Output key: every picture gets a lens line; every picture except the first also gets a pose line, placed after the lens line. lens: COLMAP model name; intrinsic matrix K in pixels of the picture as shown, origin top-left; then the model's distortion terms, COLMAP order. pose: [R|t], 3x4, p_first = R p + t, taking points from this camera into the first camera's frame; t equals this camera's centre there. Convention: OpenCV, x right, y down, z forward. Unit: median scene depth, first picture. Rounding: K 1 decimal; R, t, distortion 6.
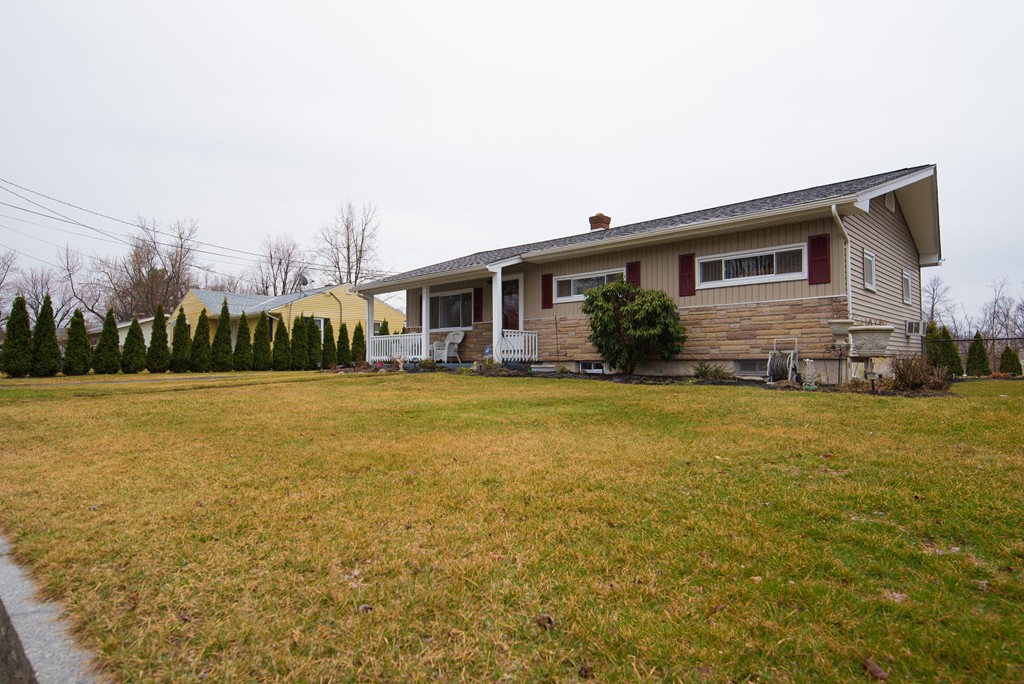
lens RADIAL K [[585.0, 0, 515.0], [0, 585.0, 336.0], [0, 0, 1]] dist [0.028168, -0.000177]
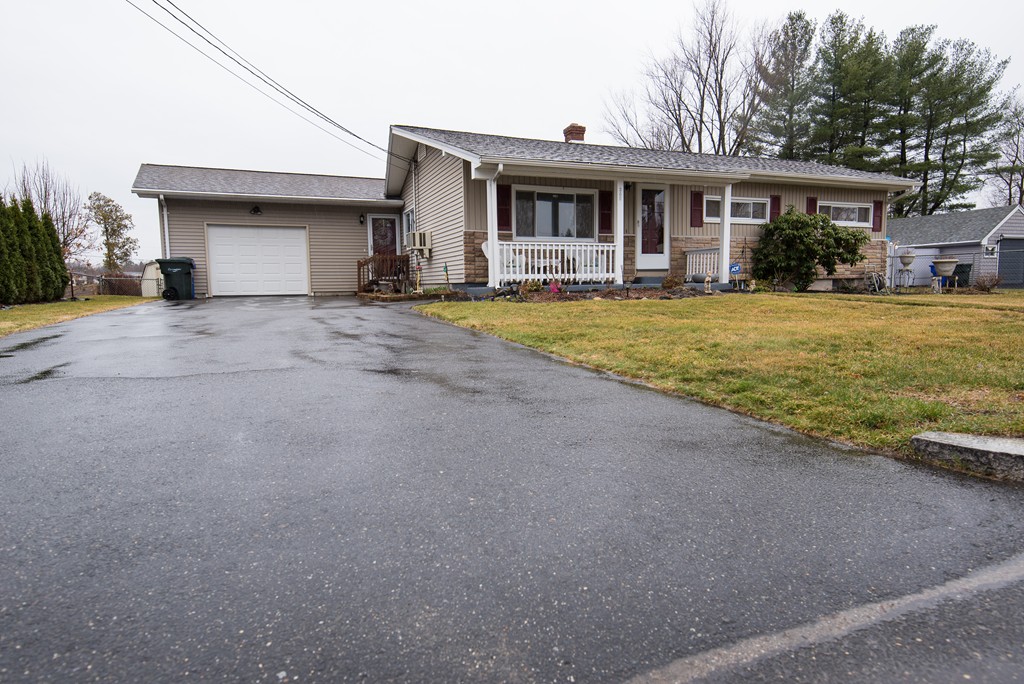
lens RADIAL K [[585.0, 0, 510.8], [0, 585.0, 341.8], [0, 0, 1]] dist [0.028168, -0.000177]
pose [[0.417544, -0.088817, 0.904305, -1.014178], [-0.031729, 0.993179, 0.112196, 0.045013], [-0.908102, -0.075540, 0.411878, 0.884678]]
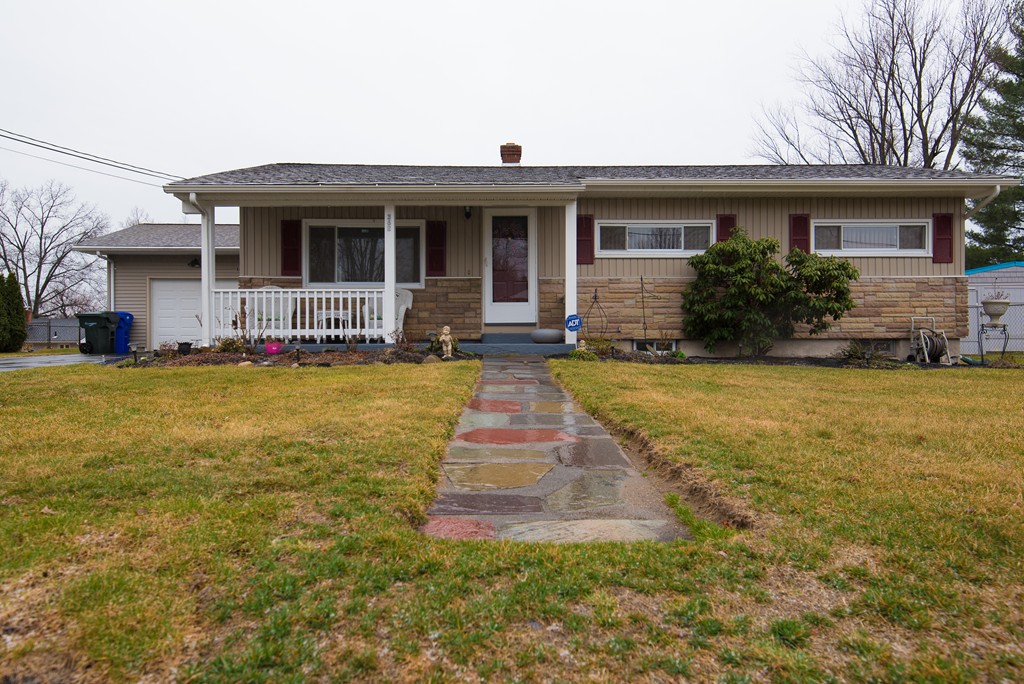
lens RADIAL K [[625.4, 0, 510.6], [0, 625.4, 347.7], [0, 0, 1]] dist [0.019010, -0.003872]
pose [[0.719051, -0.005155, 0.694938, -0.541850], [-0.033197, 0.998576, 0.041756, 0.024664], [-0.694164, -0.053094, 0.717856, 0.531842]]
